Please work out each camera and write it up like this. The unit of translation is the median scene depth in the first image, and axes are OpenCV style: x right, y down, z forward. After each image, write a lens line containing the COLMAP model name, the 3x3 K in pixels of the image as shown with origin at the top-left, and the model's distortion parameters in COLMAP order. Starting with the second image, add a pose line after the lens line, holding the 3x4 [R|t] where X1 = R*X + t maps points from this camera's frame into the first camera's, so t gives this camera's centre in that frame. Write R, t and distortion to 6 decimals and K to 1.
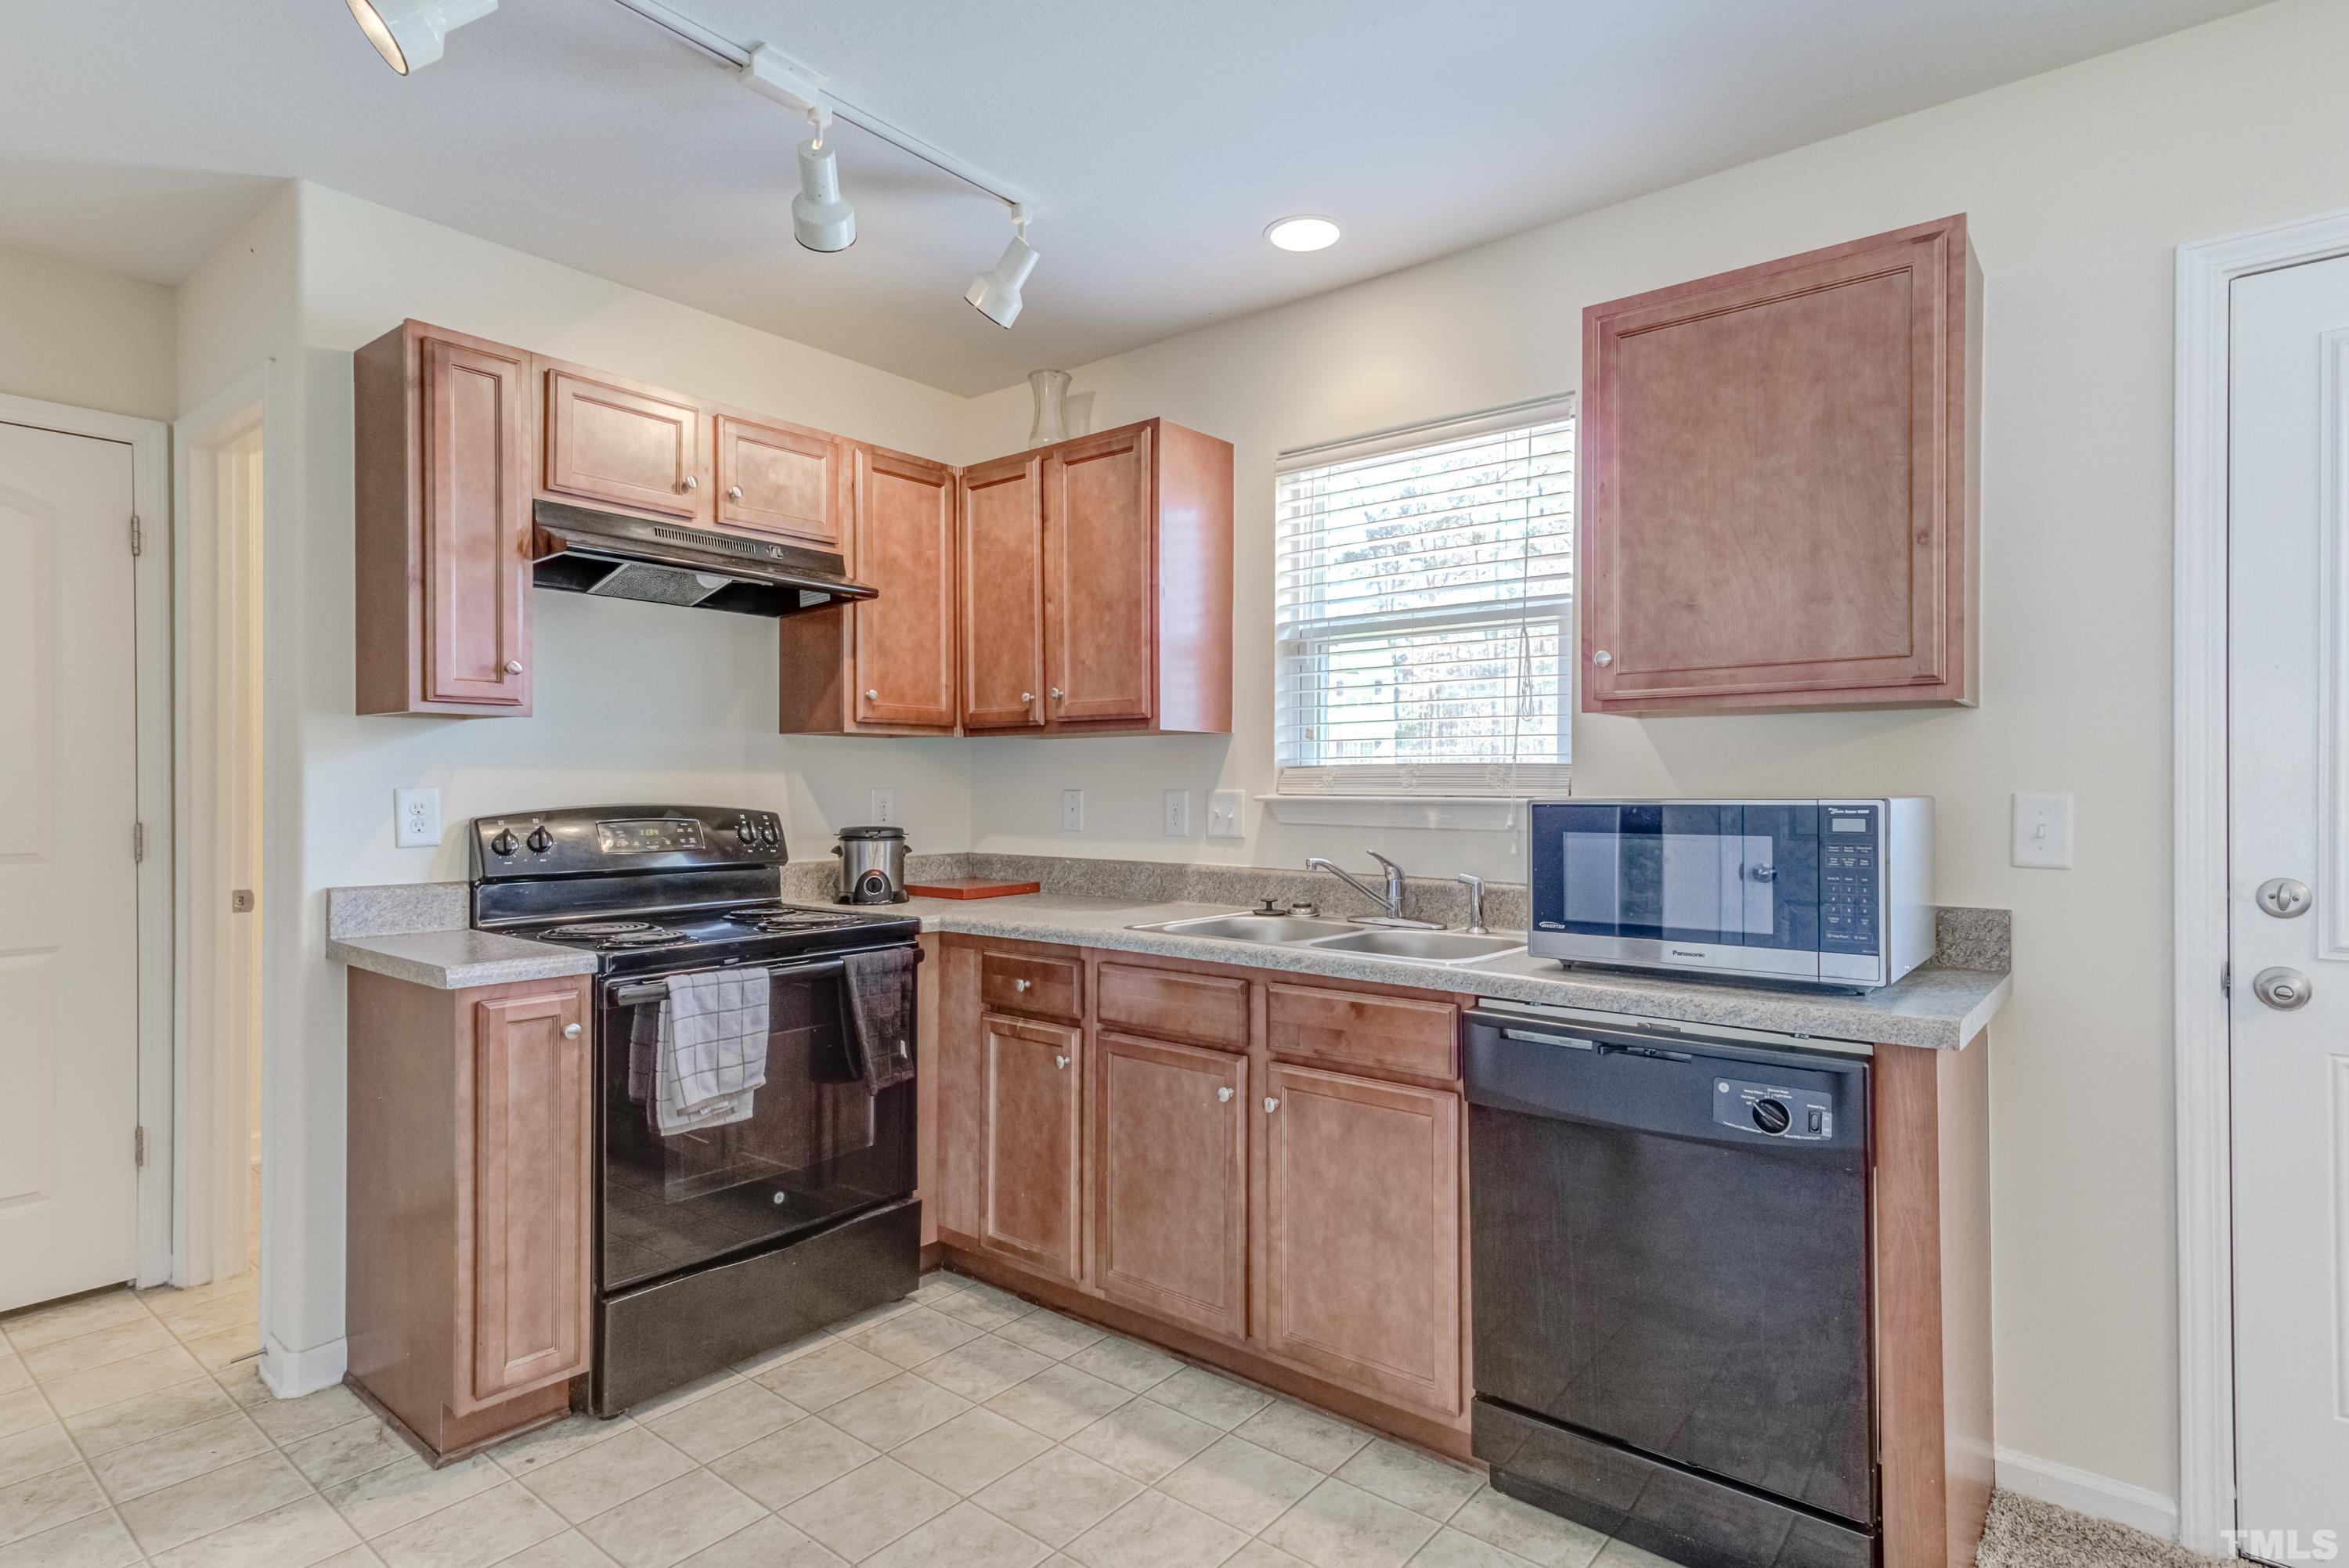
lens RADIAL K [[1212.1, 0, 1185.8], [0, 1212.1, 786.3], [0, 0, 1]] dist [0.018758, -0.000832]
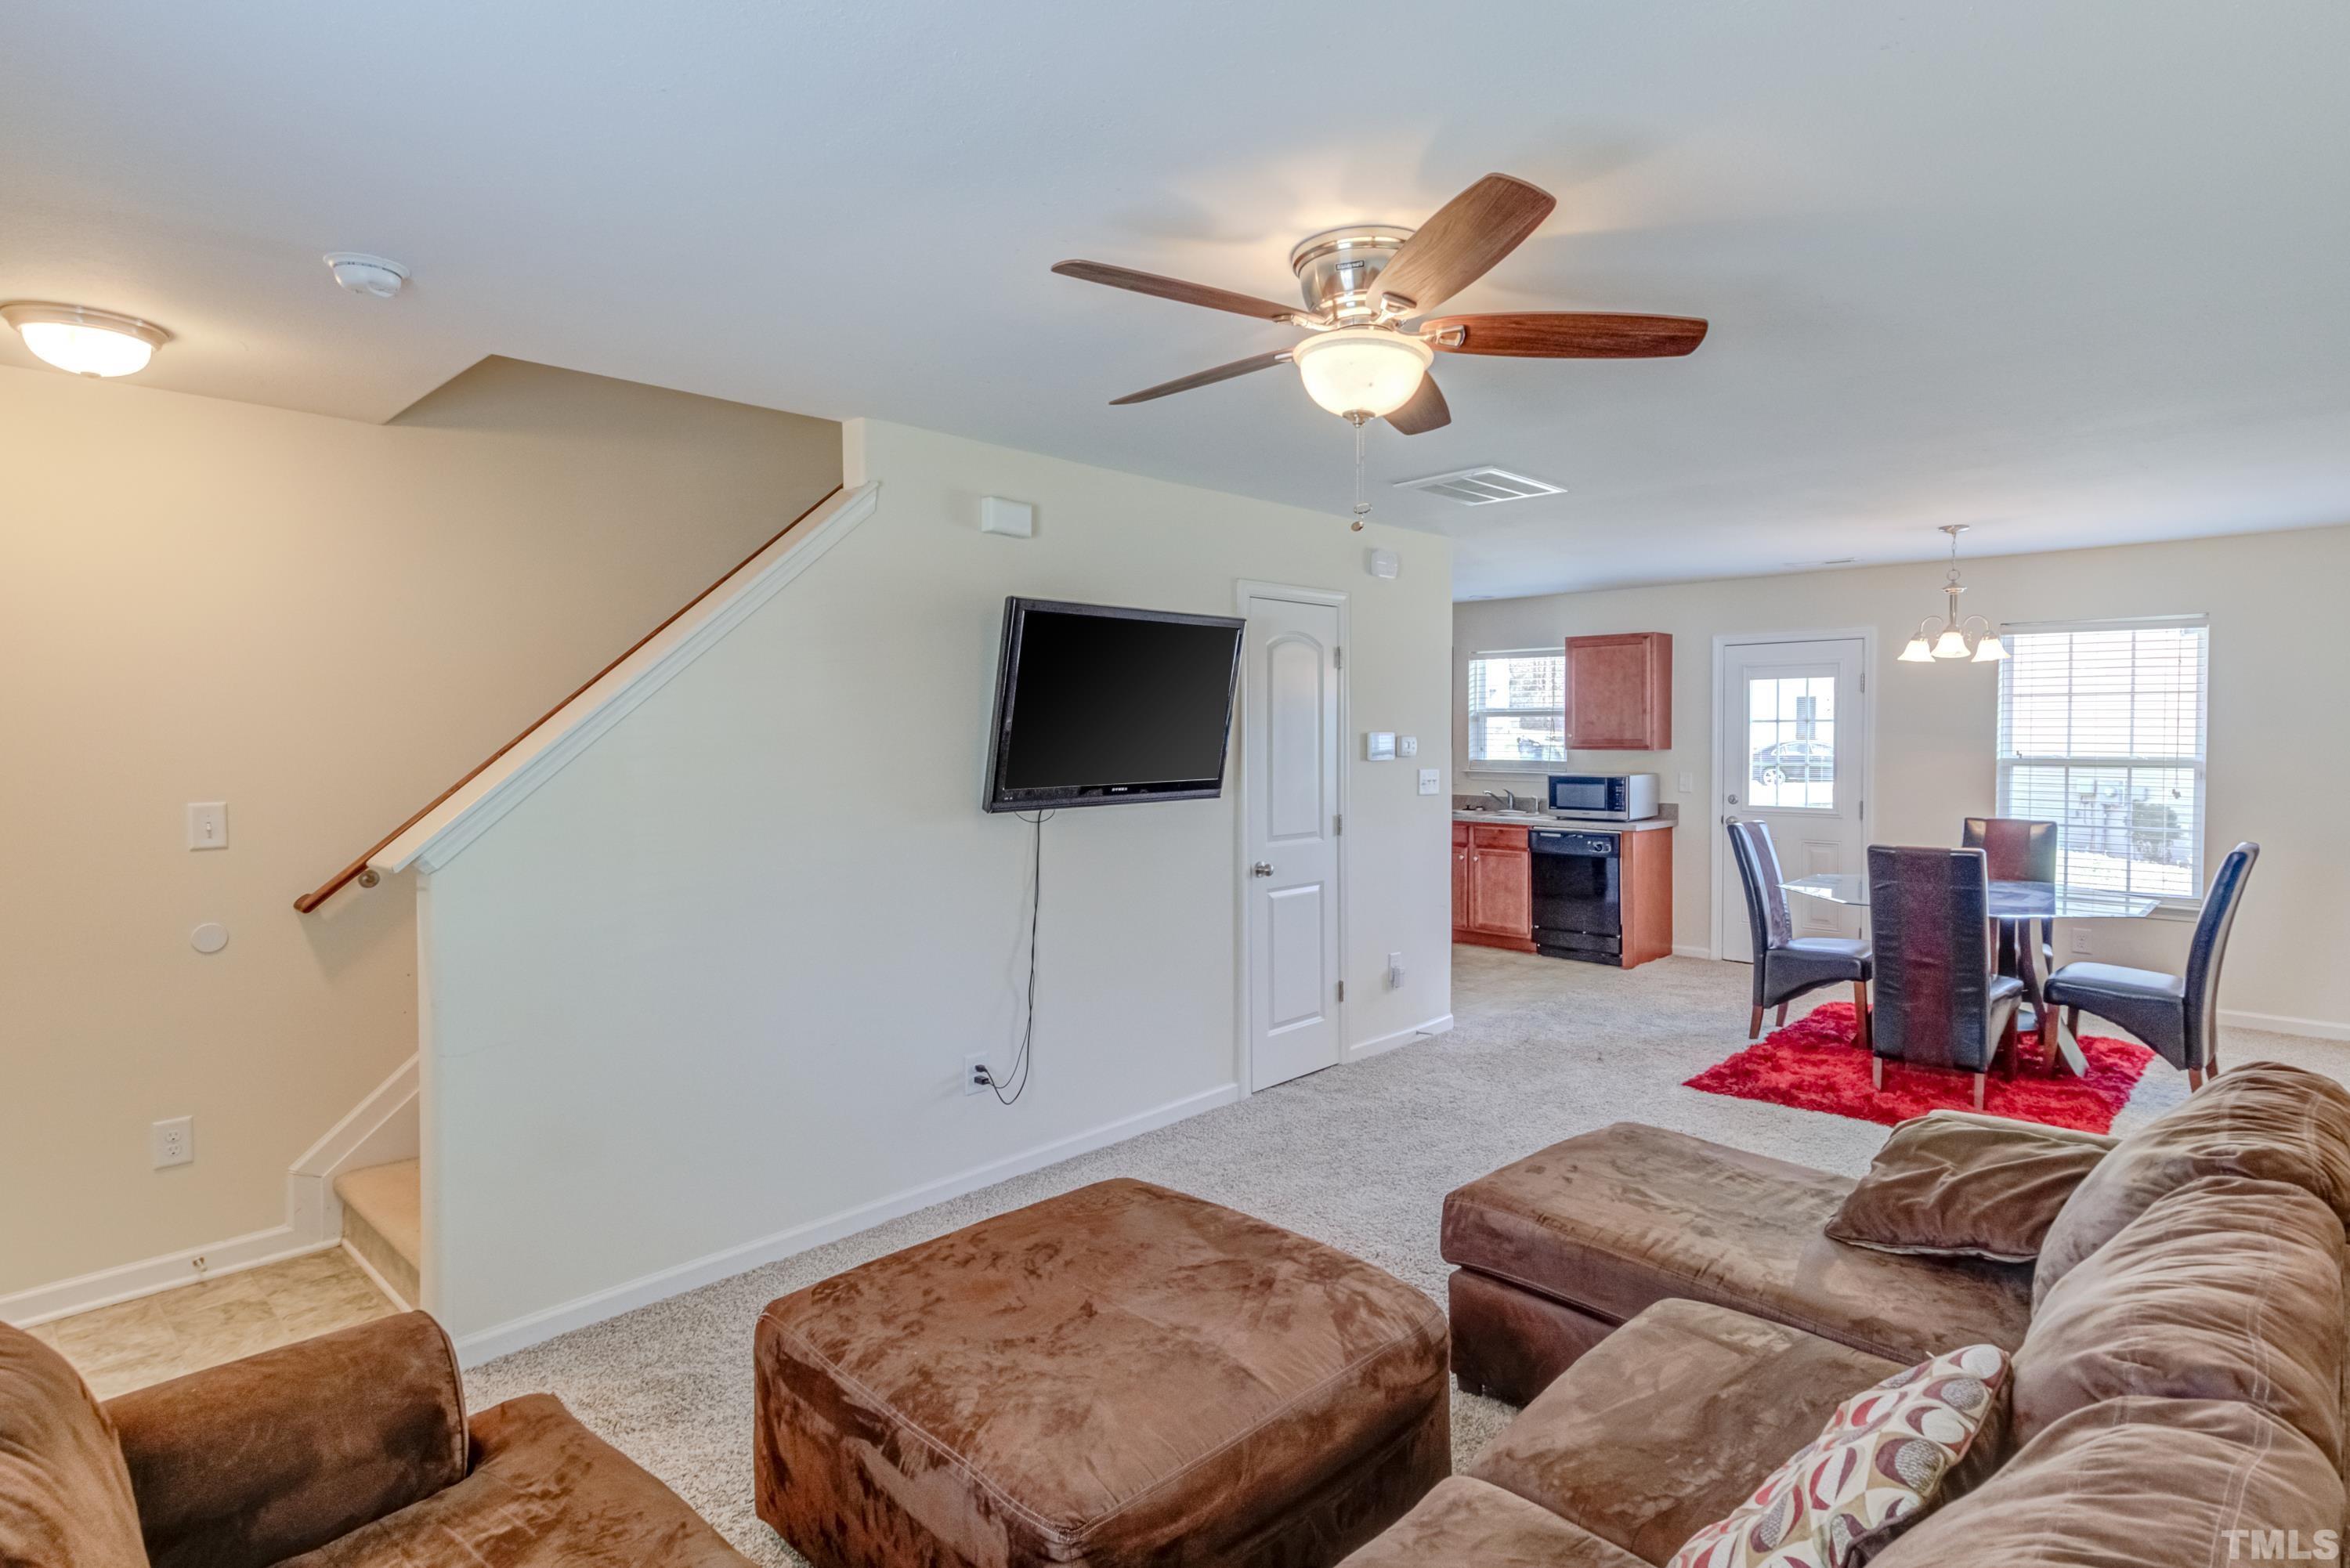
lens RADIAL K [[1180.9, 0, 1146.5], [0, 1180.9, 780.8], [0, 0, 1]] dist [0.000539, -0.000086]
pose [[0.992130, -0.001264, -0.125202, -0.432684], [0.006496, 0.999122, 0.041389, -0.113611], [0.125040, -0.041876, 0.991268, -2.430745]]
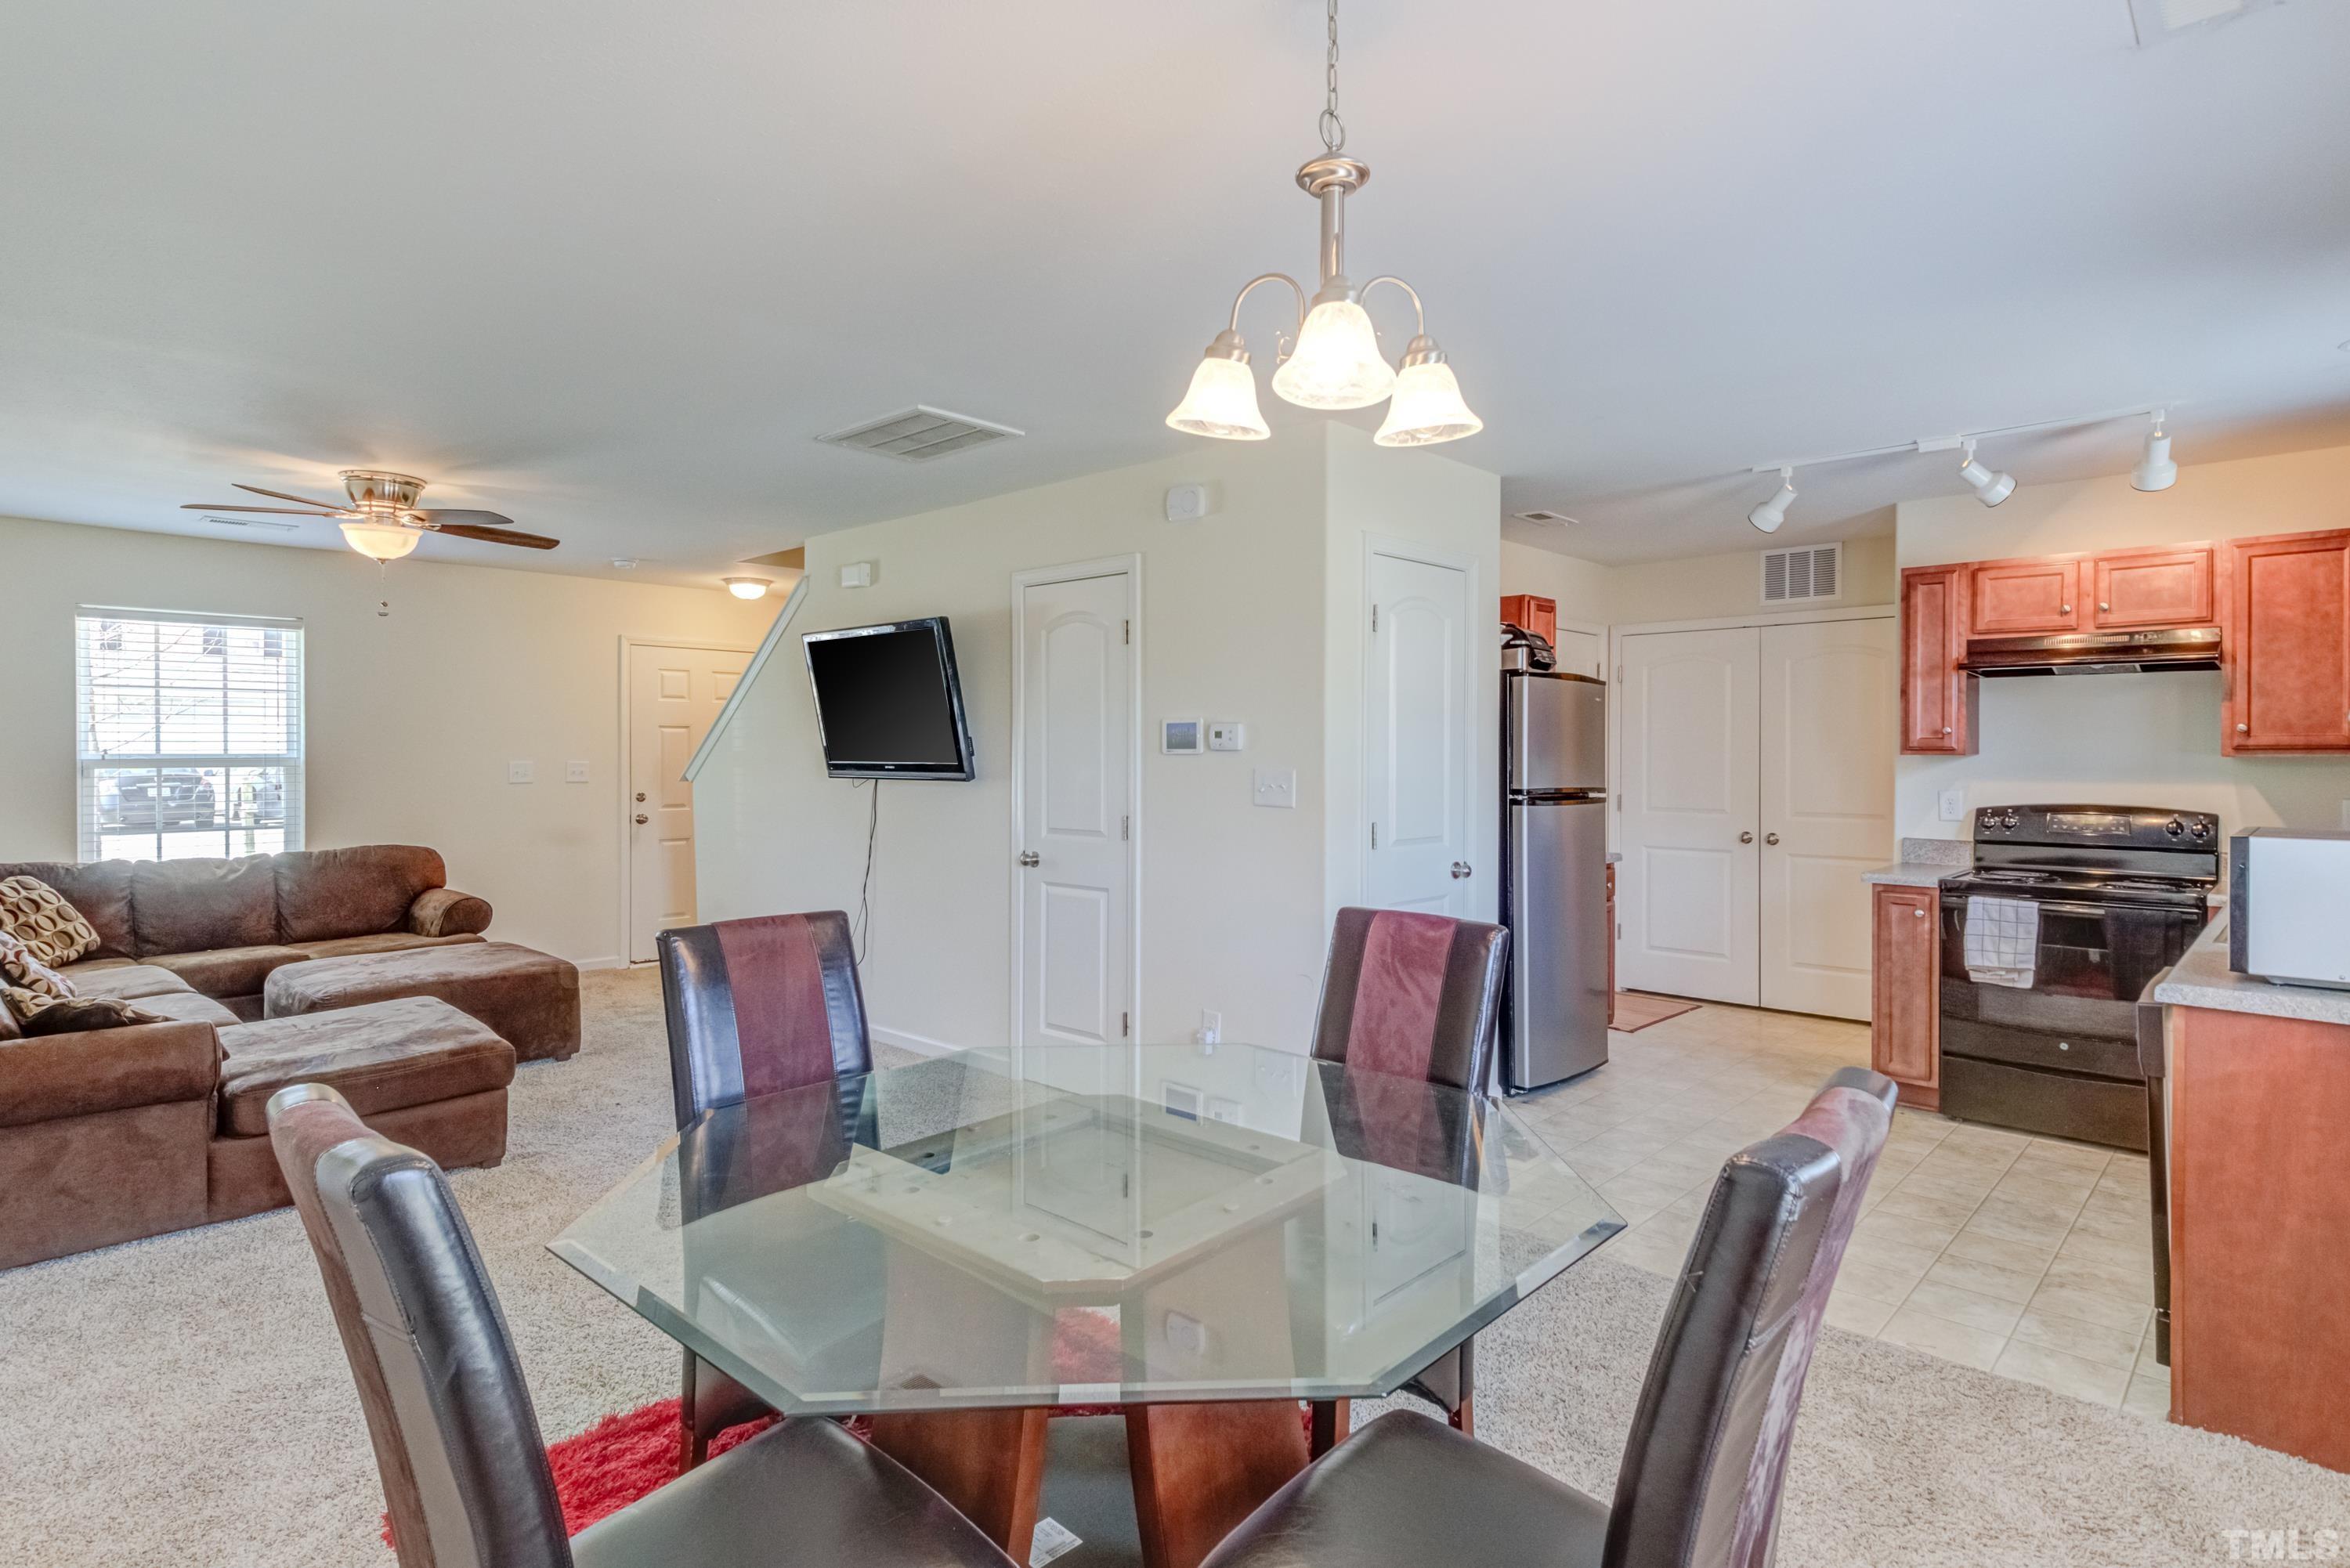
lens RADIAL K [[1210.8, 0, 1169.4], [0, 1210.8, 761.3], [0, 0, 1]] dist [0.003319, -0.001215]
pose [[-0.090780, 0.006240, -0.995851, 1.467239], [-0.001252, 0.999979, 0.006380, -0.058913], [0.995870, 0.001826, -0.090771, -0.058847]]
